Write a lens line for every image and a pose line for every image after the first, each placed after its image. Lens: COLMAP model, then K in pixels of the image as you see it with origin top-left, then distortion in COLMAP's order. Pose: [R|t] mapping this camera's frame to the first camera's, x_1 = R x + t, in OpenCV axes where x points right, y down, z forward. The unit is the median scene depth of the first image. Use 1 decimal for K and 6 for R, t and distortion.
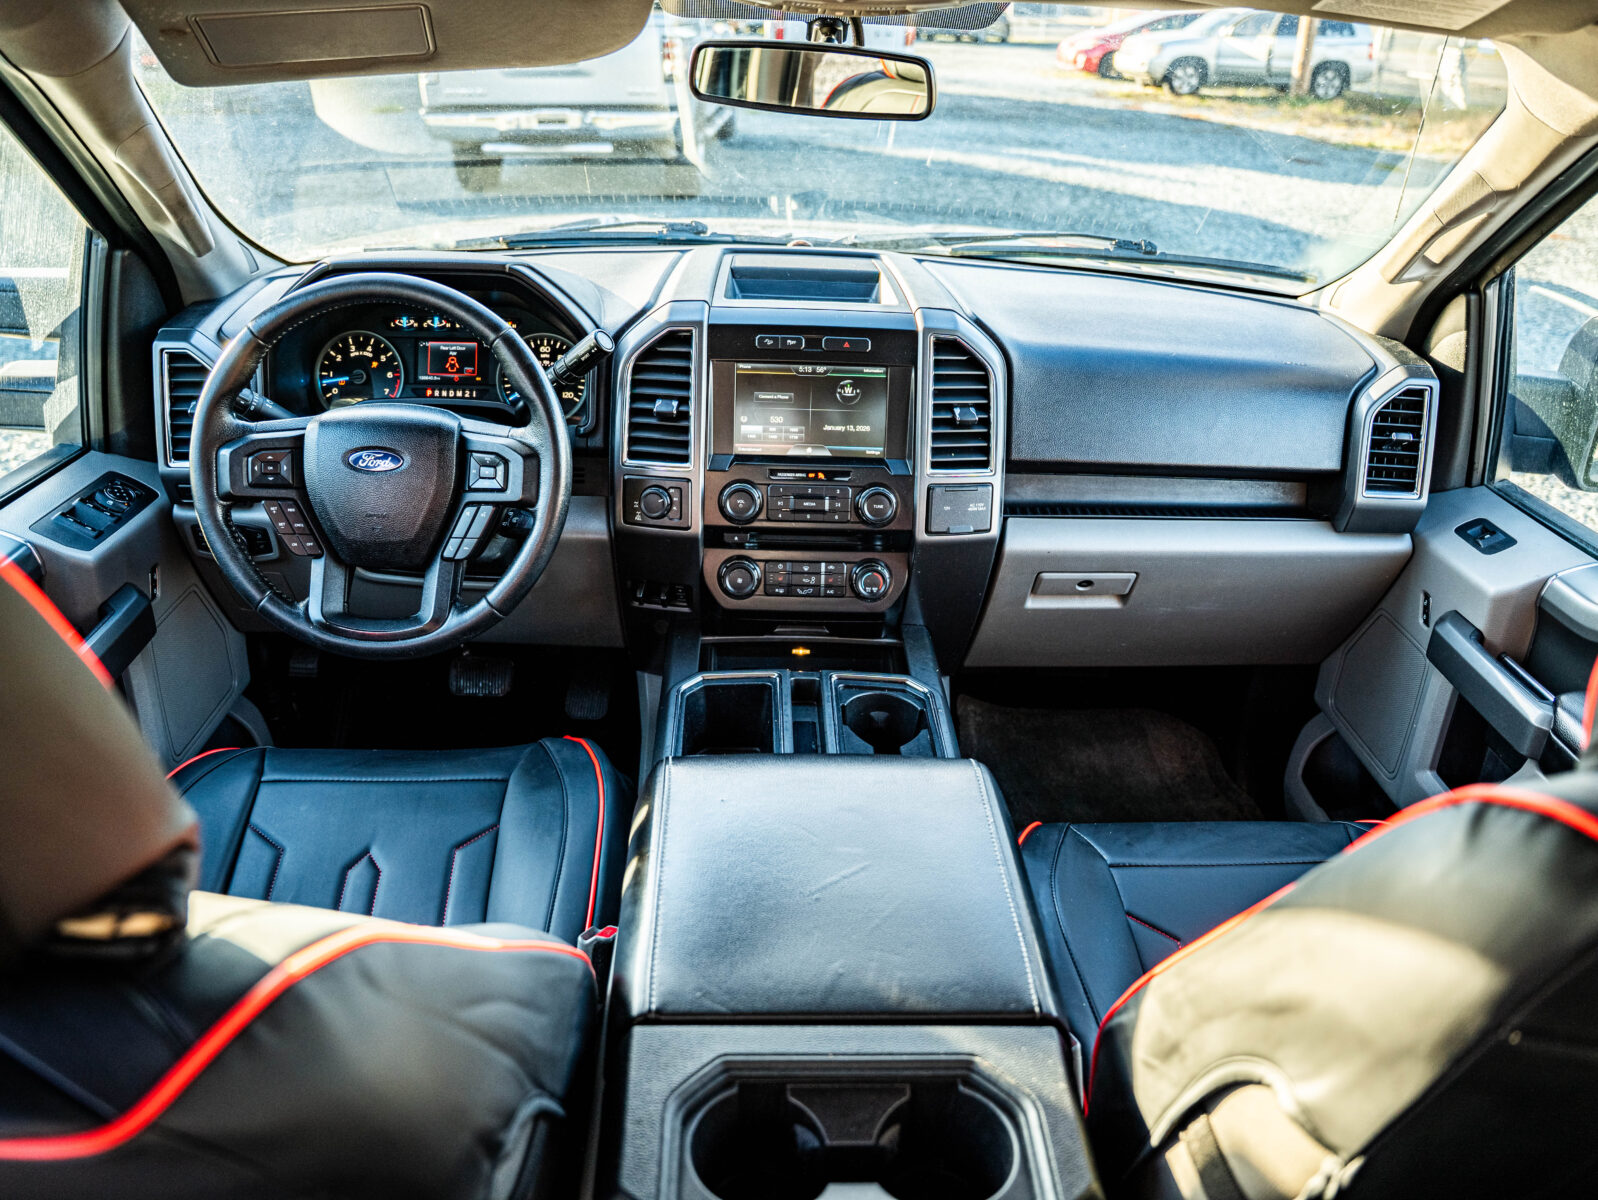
lens RADIAL K [[1213.4, 0, 799.3], [0, 1213.4, 603.2], [0, 0, 1]] dist [-0.099895, 0.036995]
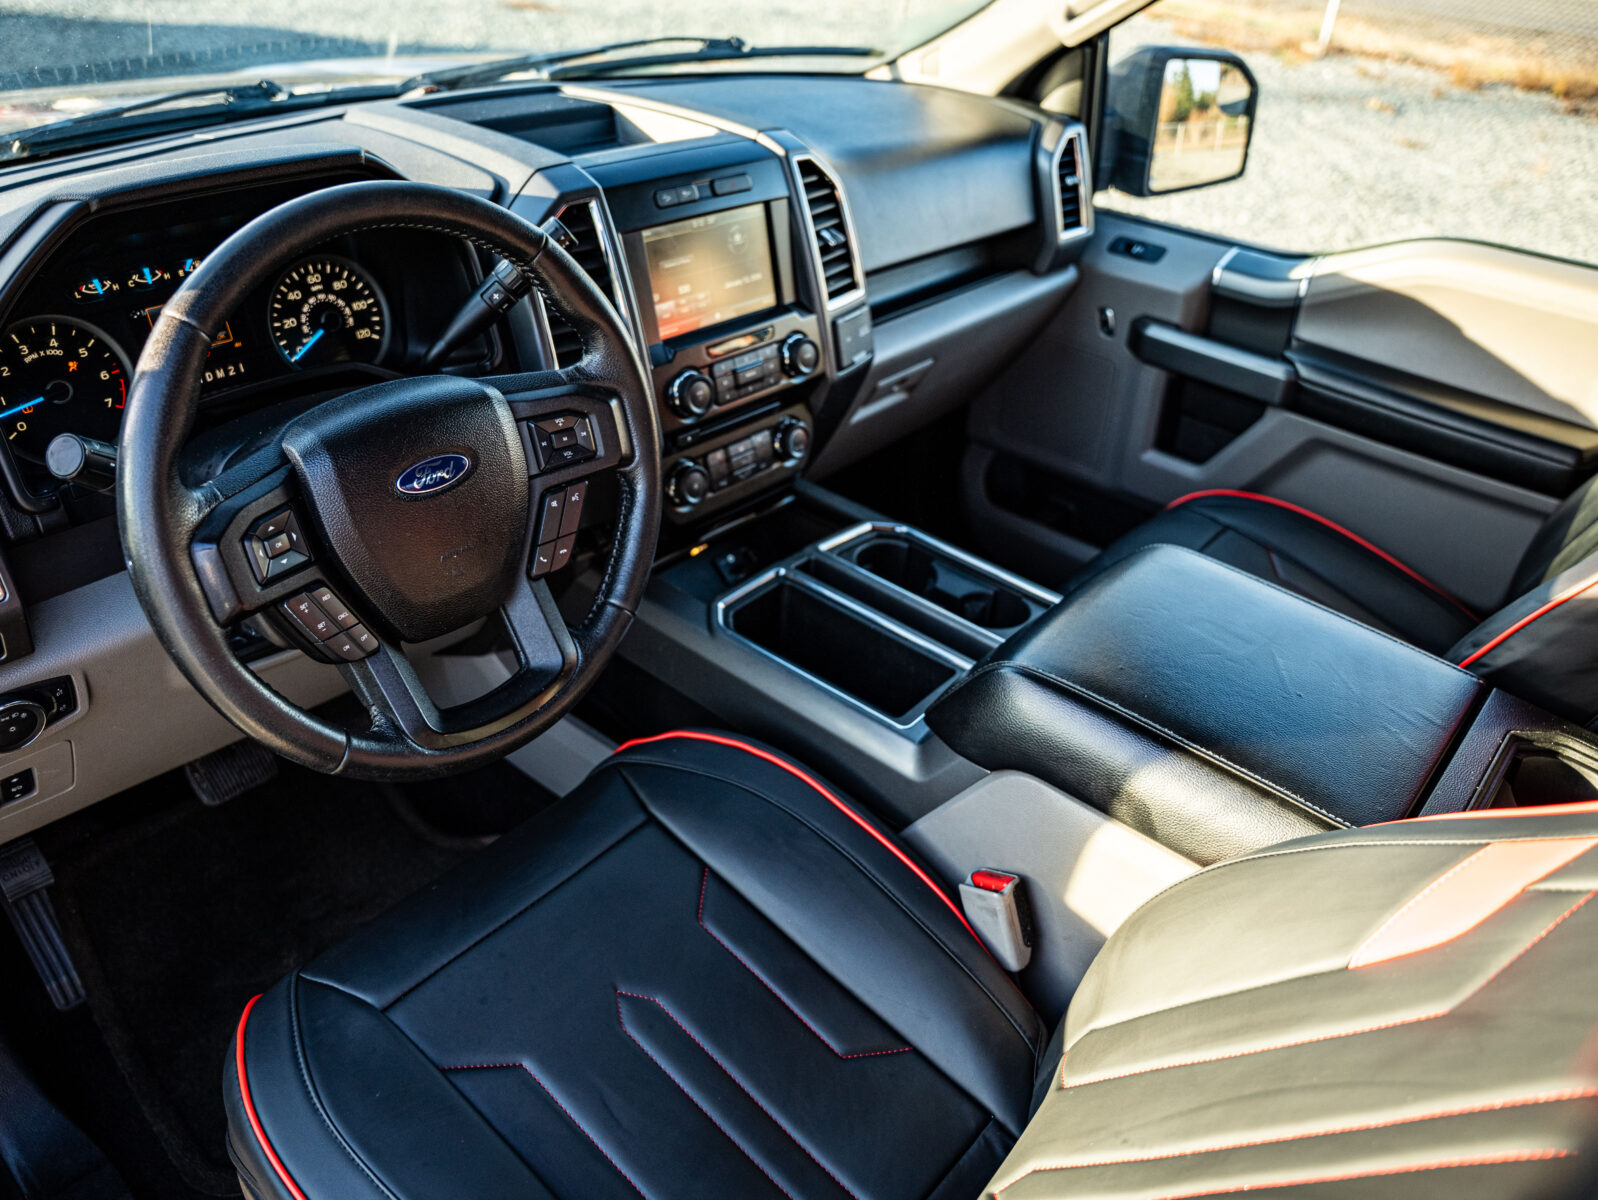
lens RADIAL K [[1213.4, 0, 805.1], [0, 1213.4, 590.0], [0, 0, 1]] dist [-0.099895, 0.036995]
pose [[0.686306, -0.384879, 0.617133, -0.558991], [0.299321, 0.922788, 0.242631, -0.137179], [-0.662866, 0.018202, 0.748517, 0.323338]]
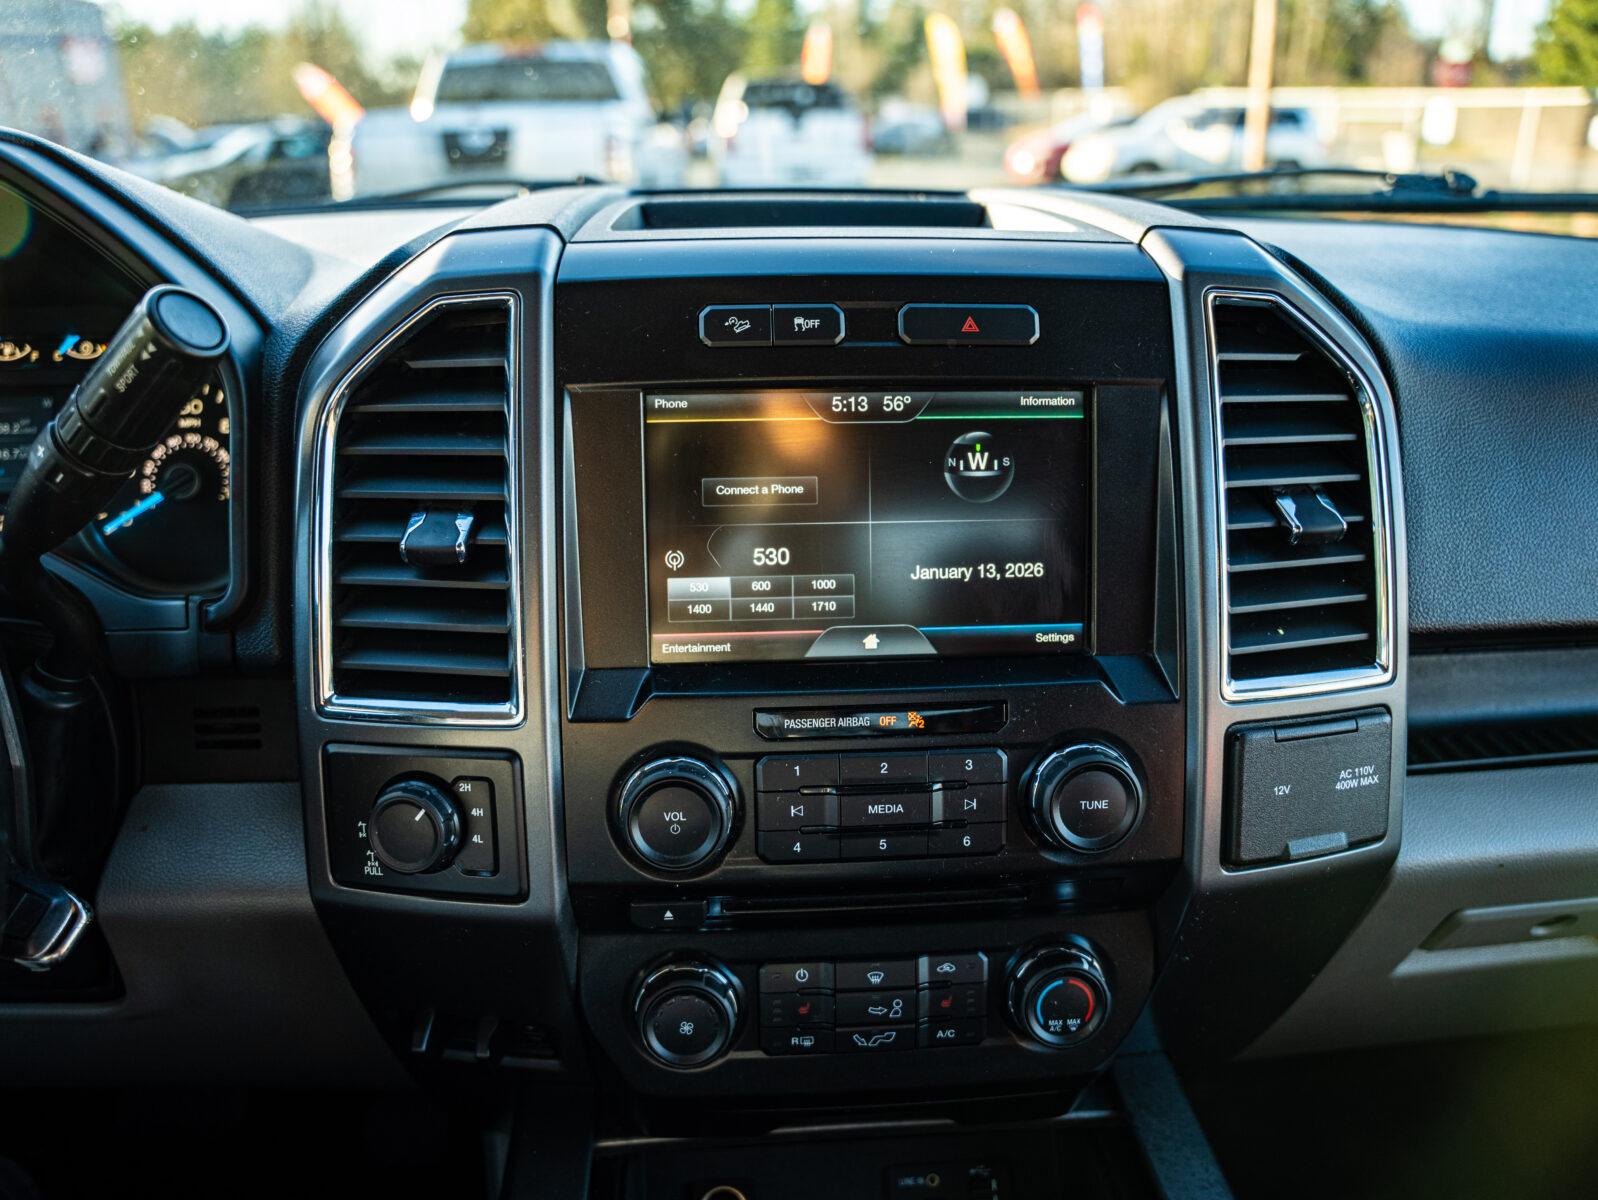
lens RADIAL K [[1213.4, 0, 797.7], [0, 1213.4, 608.2], [0, 0, 1]] dist [-0.099895, 0.036995]
pose [[0.998592, -0.048250, 0.022024, -0.019690], [0.050038, 0.994728, -0.089512, -0.106775], [-0.017589, 0.090488, 0.995742, 0.664977]]
